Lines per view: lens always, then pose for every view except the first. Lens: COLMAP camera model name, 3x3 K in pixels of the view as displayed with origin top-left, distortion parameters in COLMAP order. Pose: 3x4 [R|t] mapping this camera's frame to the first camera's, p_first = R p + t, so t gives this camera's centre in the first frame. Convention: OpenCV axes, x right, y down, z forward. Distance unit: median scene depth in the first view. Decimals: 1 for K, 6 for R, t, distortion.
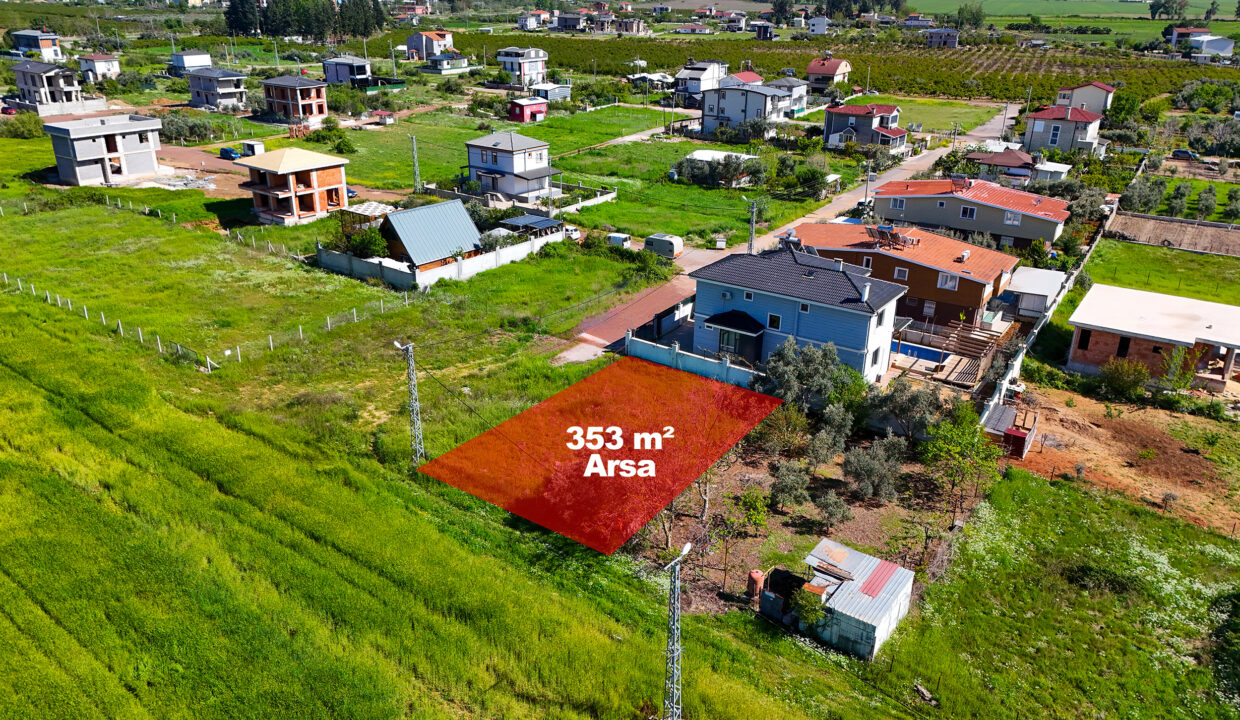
lens RADIAL K [[907.0, 0, 620.9], [0, 907.0, 366.8], [0, 0, 1]] dist [0.074262, -0.071158]
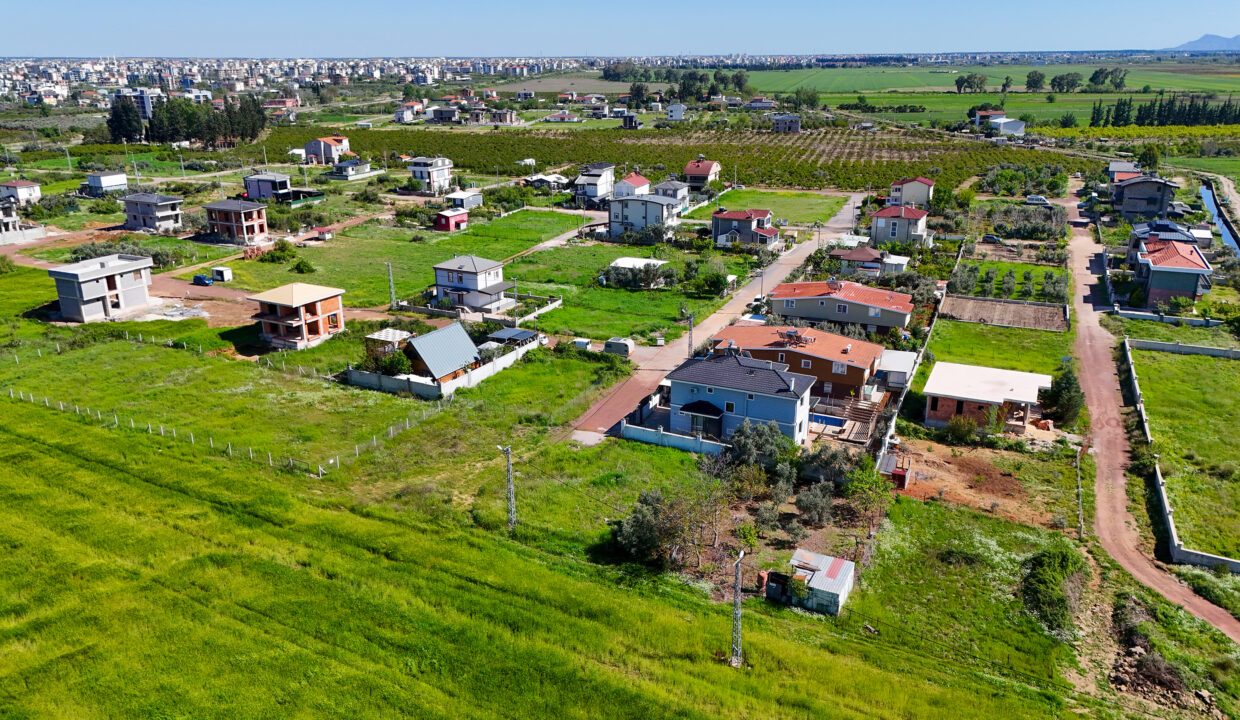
lens RADIAL K [[907.0, 0, 620.9], [0, 907.0, 366.8], [0, 0, 1]] dist [0.074262, -0.071158]
pose [[0.987672, -0.068168, 0.140913, -0.117482], [0.077669, 0.994983, -0.063056, -0.022037], [-0.135908, 0.073223, 0.988012, -0.232058]]
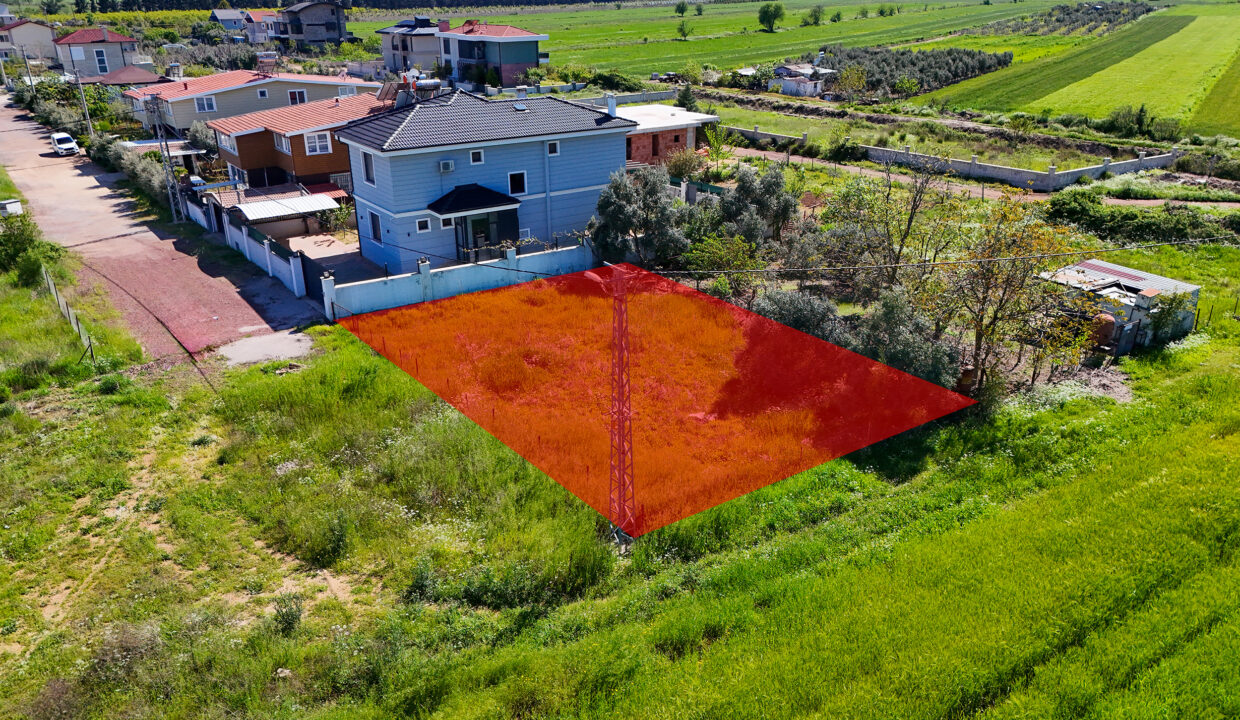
lens RADIAL K [[913.6, 0, 620.0], [0, 913.6, 360.0], [0, 0, 1]] dist [0.056834, -0.044153]
pose [[0.342831, -0.369889, 0.863510, -0.281019], [0.376826, 0.896169, 0.234271, -0.037618], [-0.860505, 0.245078, 0.446618, 0.387414]]
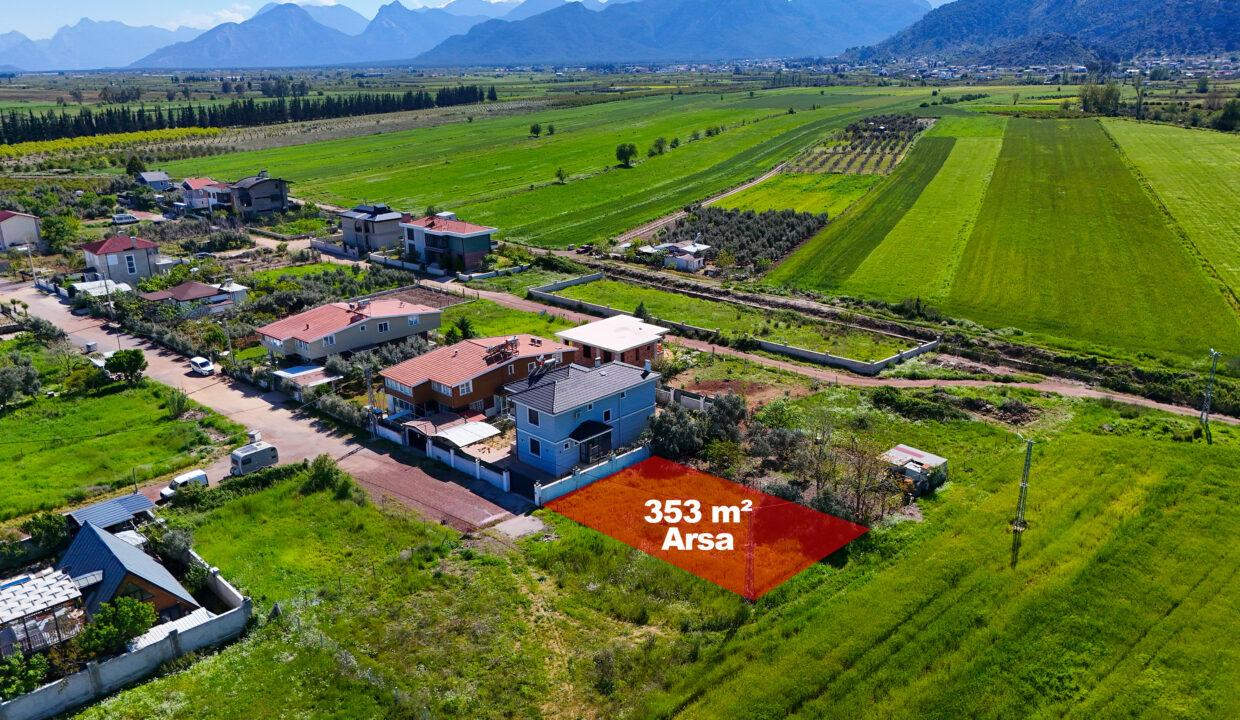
lens RADIAL K [[907.0, 0, 620.9], [0, 907.0, 366.8], [0, 0, 1]] dist [0.074262, -0.071158]
pose [[0.163405, -0.326790, 0.930864, -0.609449], [0.398301, 0.885083, 0.240800, -0.250327], [-0.902583, 0.331416, 0.274787, 0.359622]]
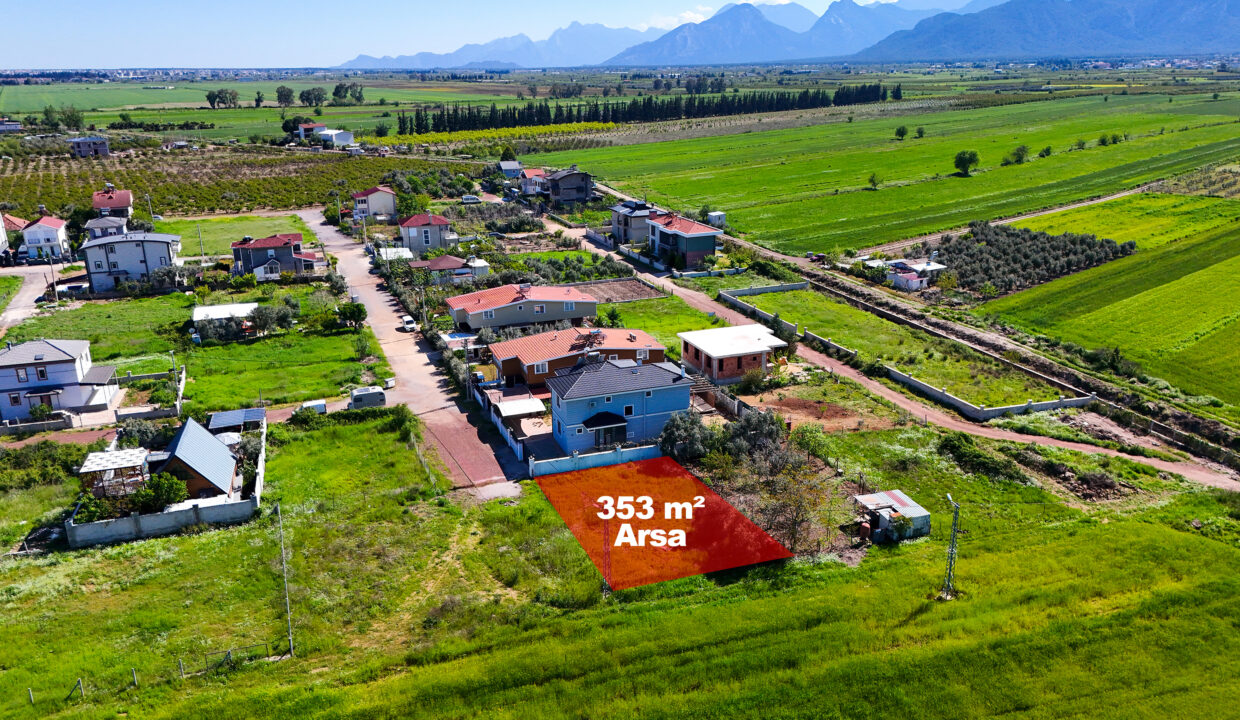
lens RADIAL K [[907.0, 0, 620.9], [0, 907.0, 366.8], [0, 0, 1]] dist [0.074262, -0.071158]
pose [[0.576259, -0.275269, 0.769514, -0.539010], [0.333920, 0.938695, 0.085728, -0.142697], [-0.745938, 0.207555, 0.632849, 0.063369]]
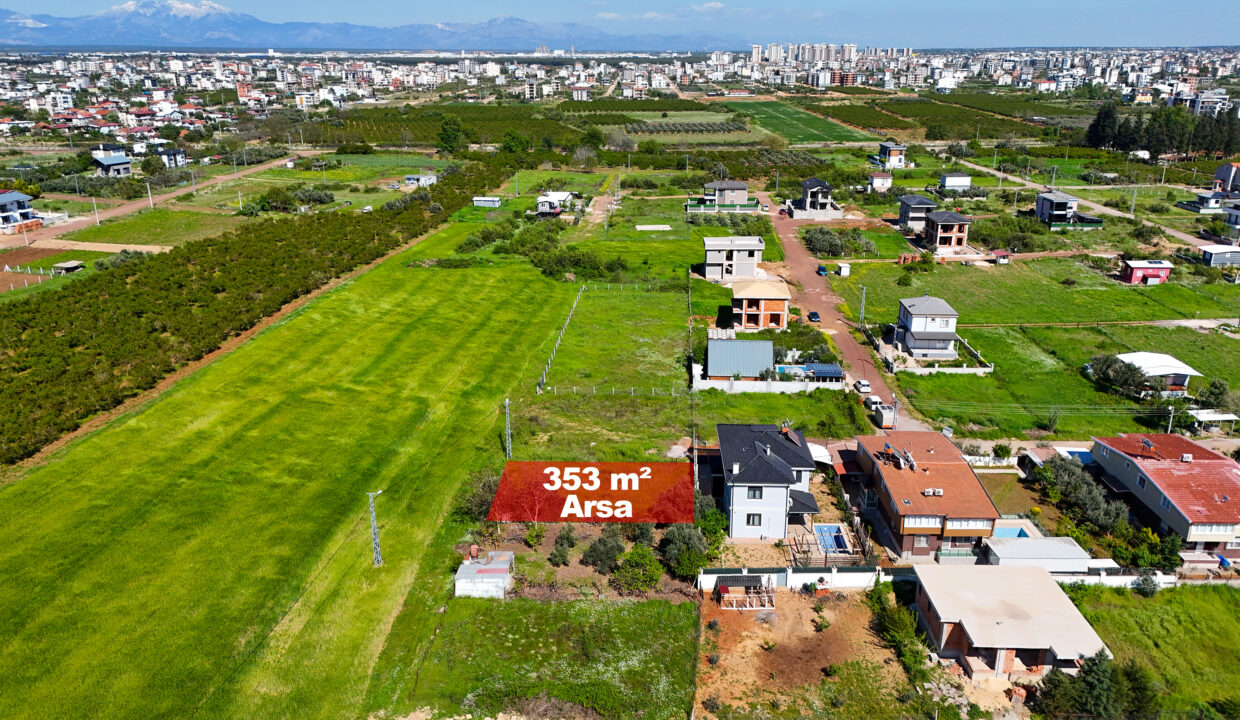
lens RADIAL K [[907.0, 0, 620.9], [0, 907.0, 366.8], [0, 0, 1]] dist [0.074262, -0.071158]
pose [[0.548919, 0.261899, -0.793786, 0.715208], [-0.315939, 0.944205, 0.093050, -0.174728], [0.773867, 0.199711, 0.601037, -0.026470]]
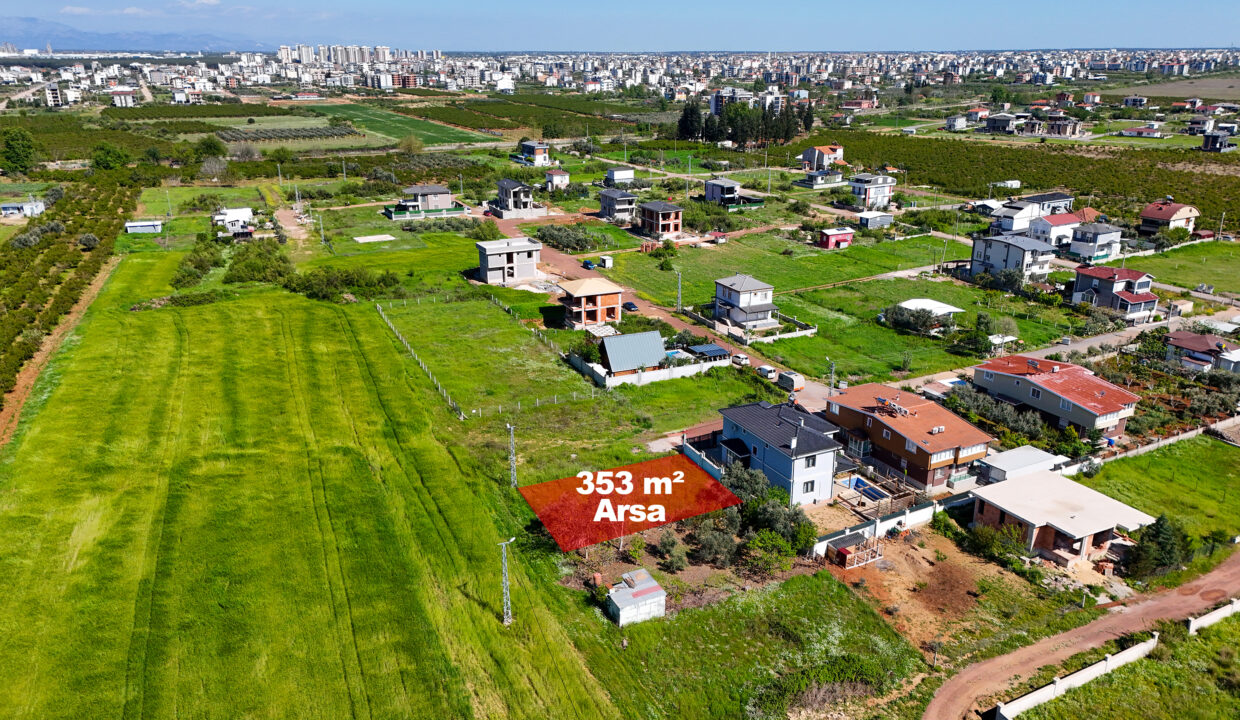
lens RADIAL K [[907.0, 0, 620.9], [0, 907.0, 366.8], [0, 0, 1]] dist [0.074262, -0.071158]
pose [[0.877157, 0.144016, -0.458099, 0.393588], [-0.174458, 0.984357, -0.024590, -0.067035], [0.447392, 0.101489, 0.888561, -0.295522]]
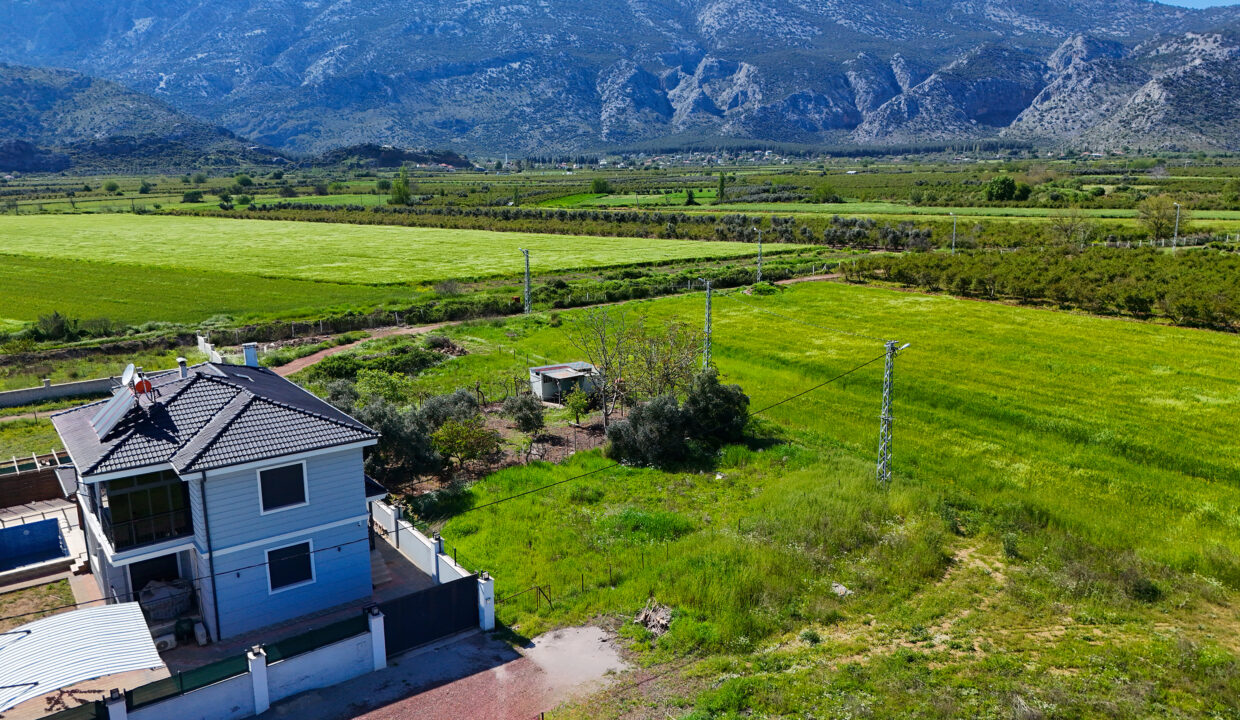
lens RADIAL K [[907.0, 0, 620.9], [0, 907.0, 366.8], [0, 0, 1]] dist [0.074262, -0.071158]
pose [[-0.945170, -0.069209, 0.319162, -0.125739], [0.130295, 0.816224, 0.562851, -0.242641], [-0.299462, 0.573575, -0.762453, 0.814987]]
